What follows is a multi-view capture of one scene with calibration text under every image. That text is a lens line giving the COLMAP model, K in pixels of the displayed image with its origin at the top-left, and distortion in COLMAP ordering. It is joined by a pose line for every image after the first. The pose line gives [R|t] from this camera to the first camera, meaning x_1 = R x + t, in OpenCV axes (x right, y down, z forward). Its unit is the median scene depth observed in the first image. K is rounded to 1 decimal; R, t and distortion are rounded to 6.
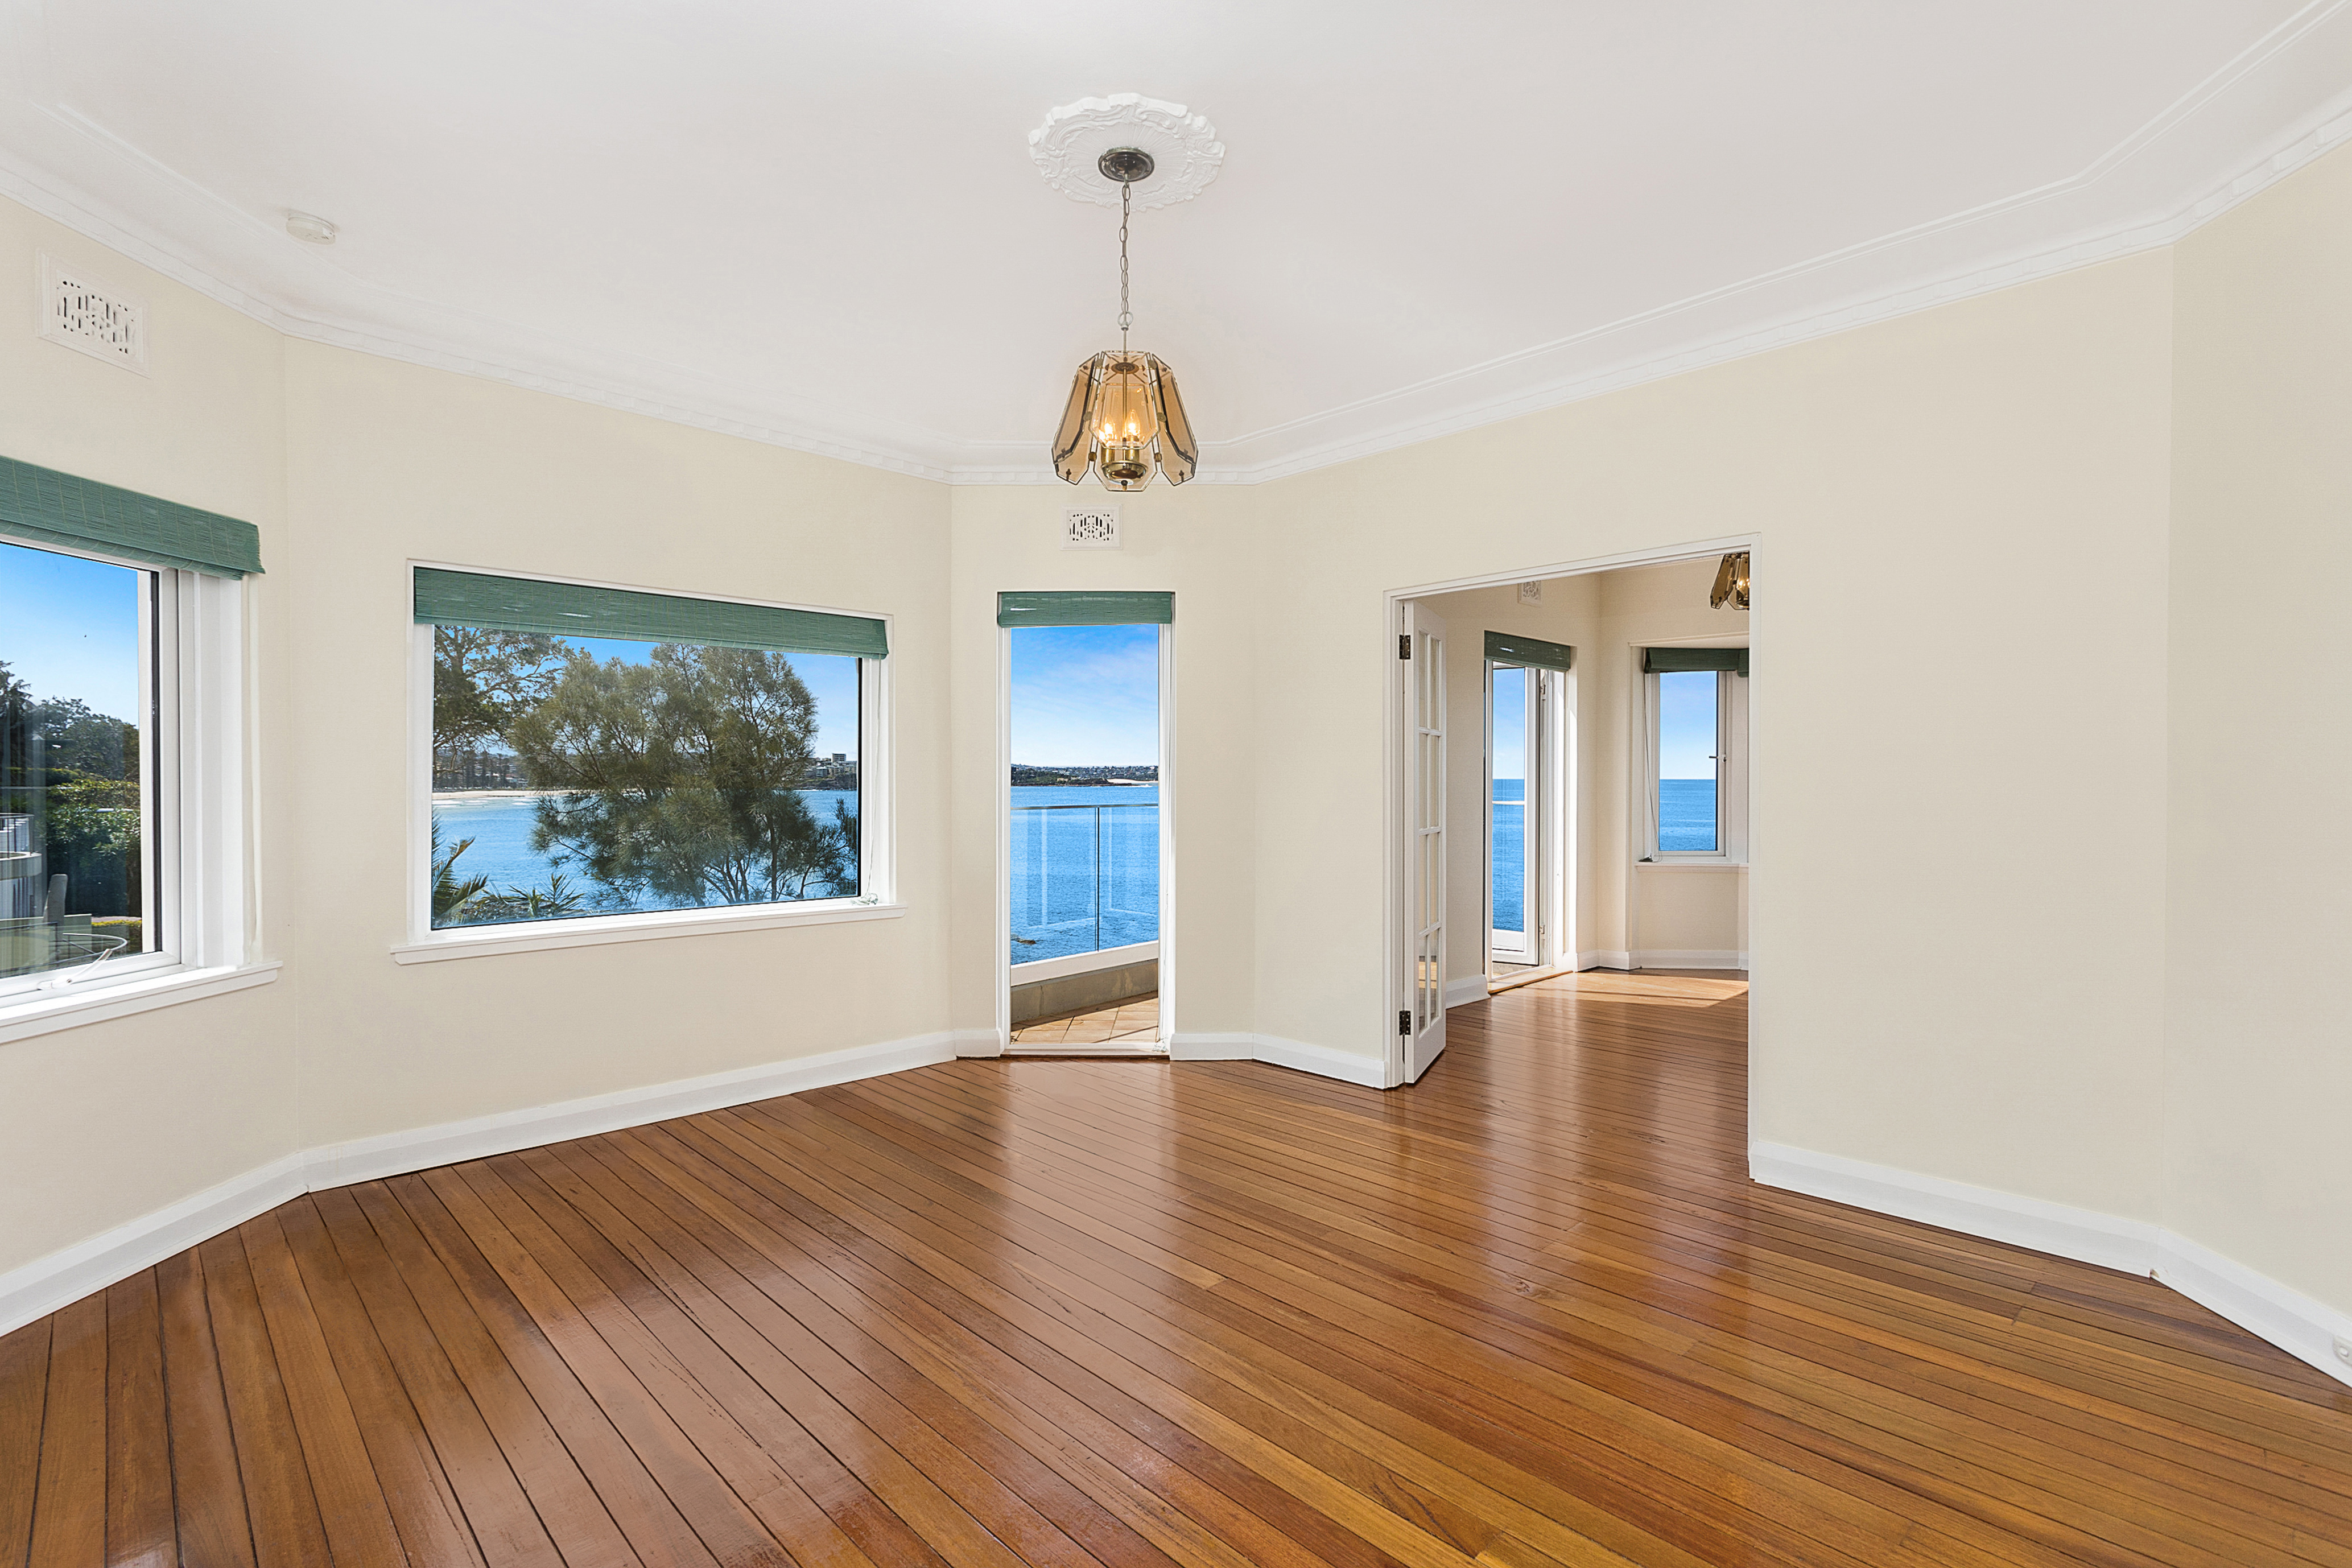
lens RADIAL K [[1098.3, 0, 1162.4], [0, 1098.3, 782.6], [0, 0, 1]] dist [-0.000278, -0.000045]
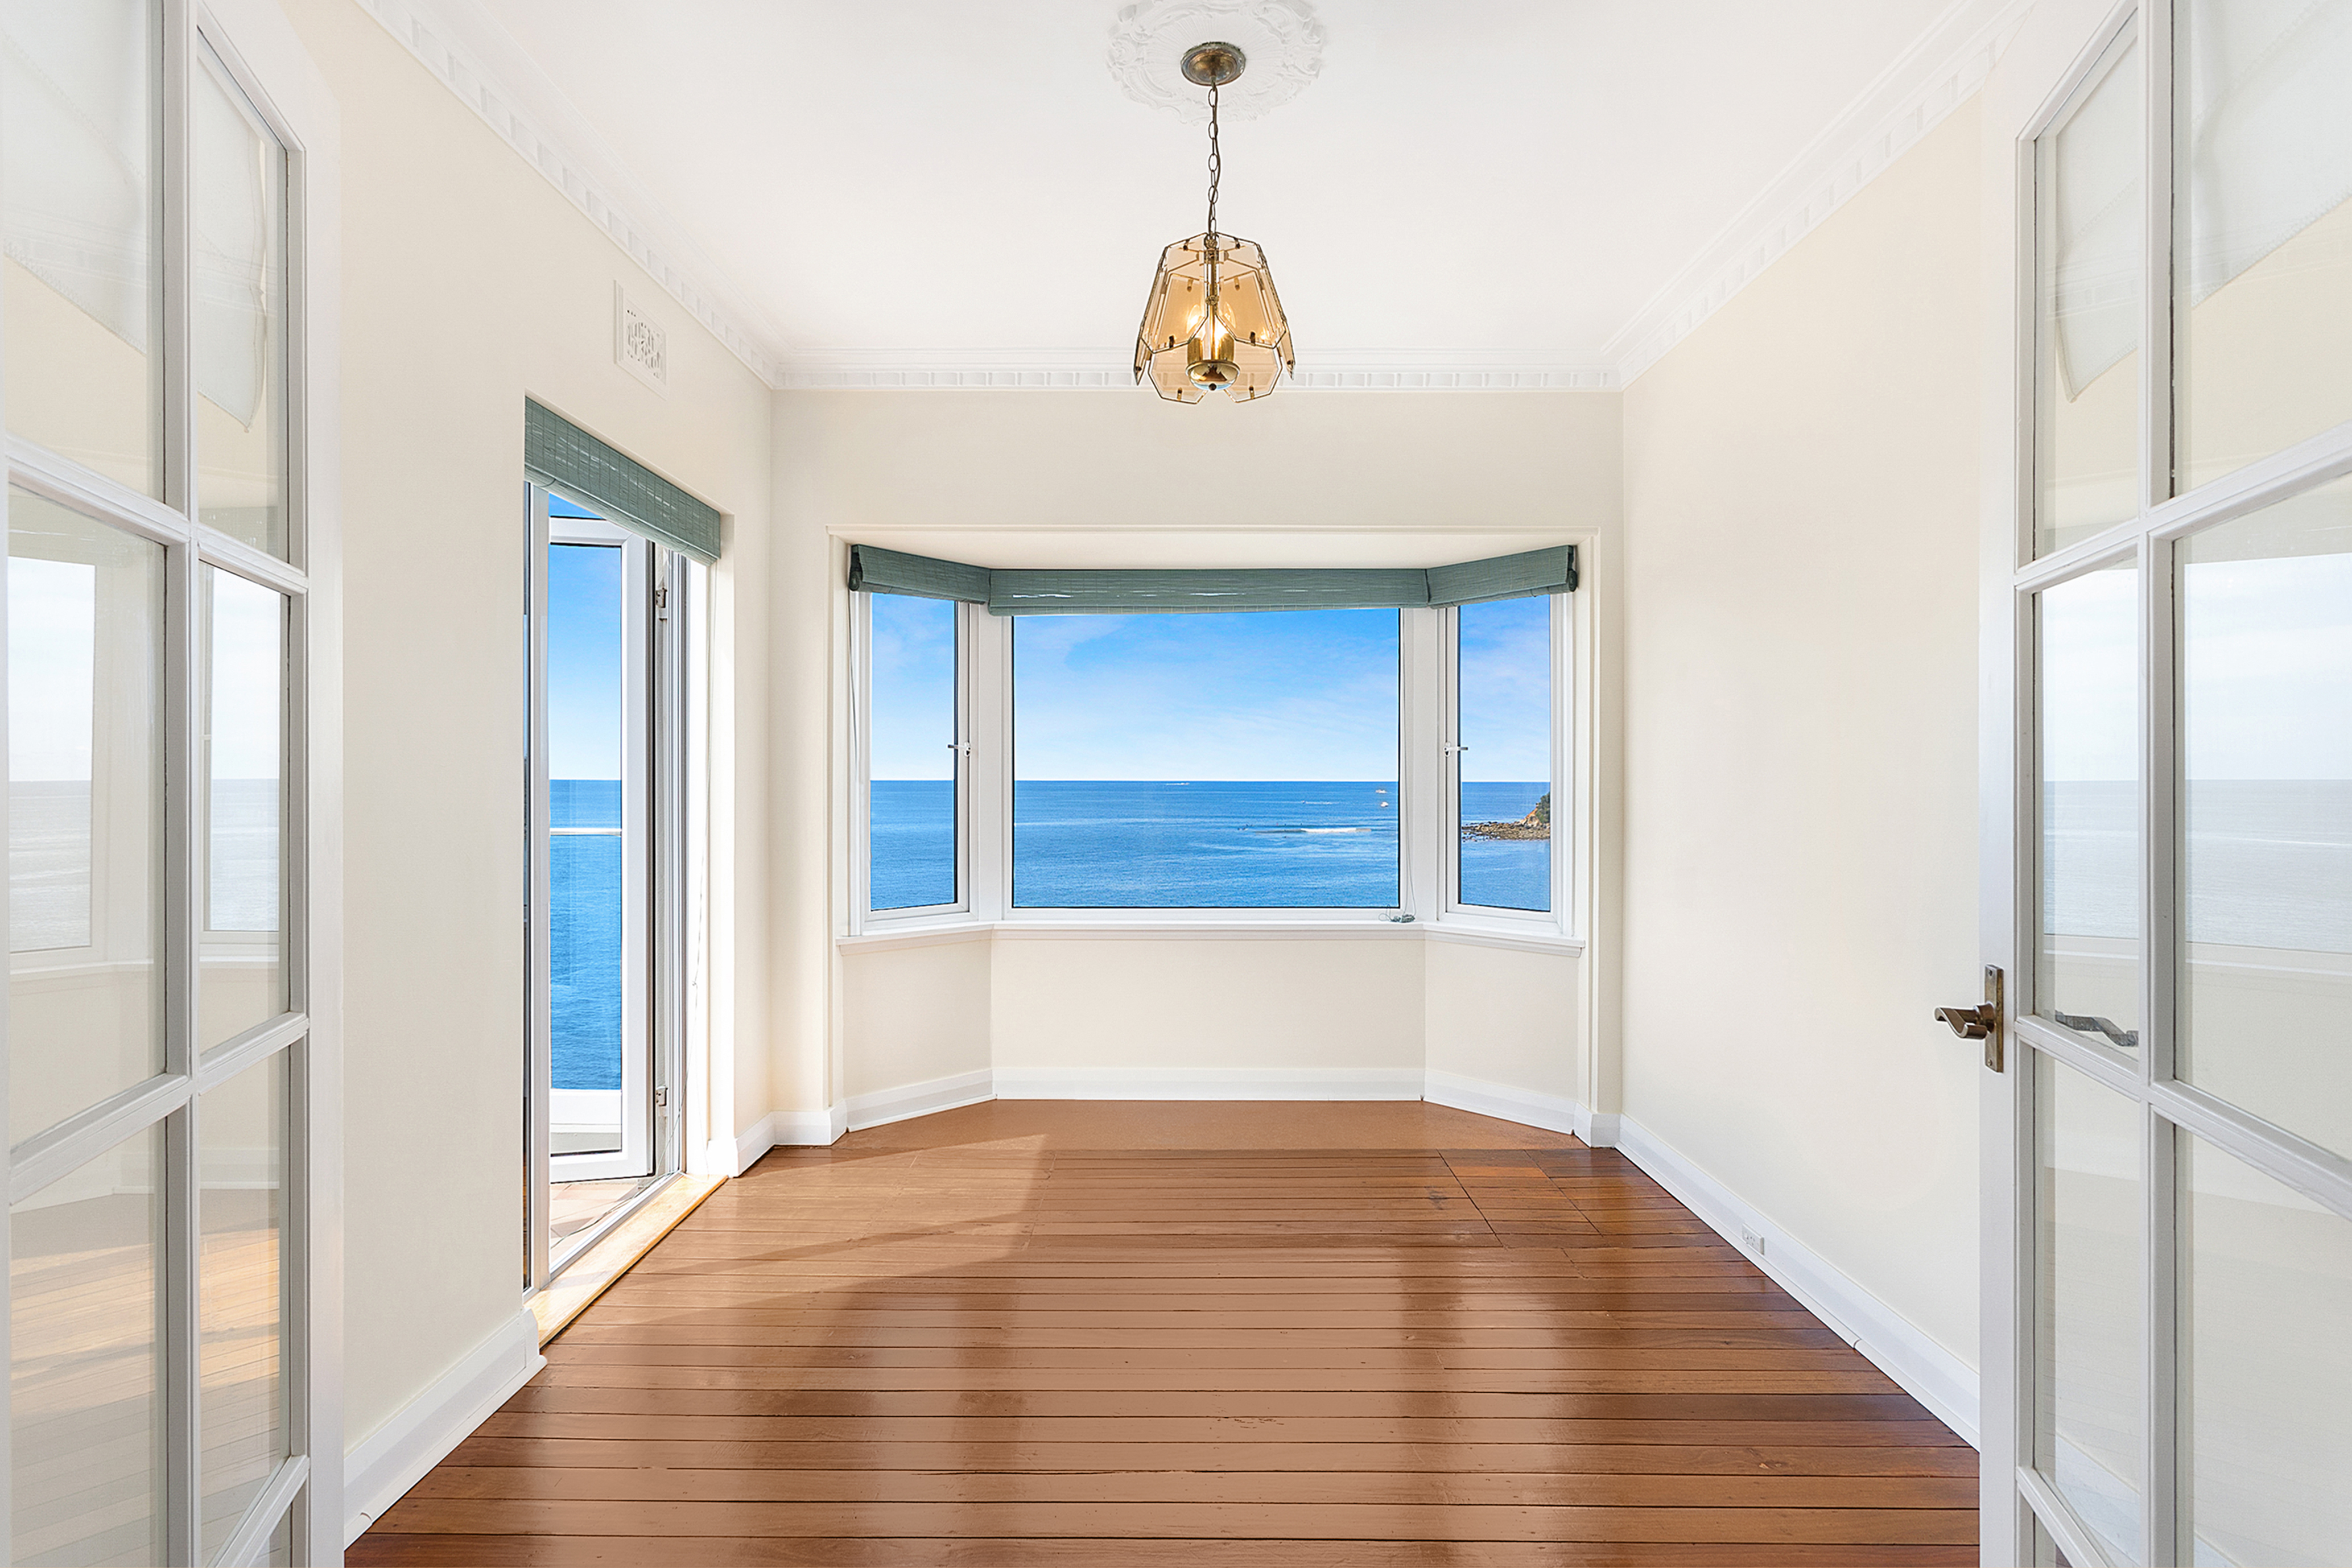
lens RADIAL K [[1098.3, 0, 1162.4], [0, 1098.3, 782.6], [0, 0, 1]] dist [-0.000278, -0.000045]
pose [[0.697558, 0.003058, 0.716521, 0.155651], [0.001031, 0.999986, -0.005272, 0.000702], [-0.716527, 0.004416, 0.697545, 0.511814]]
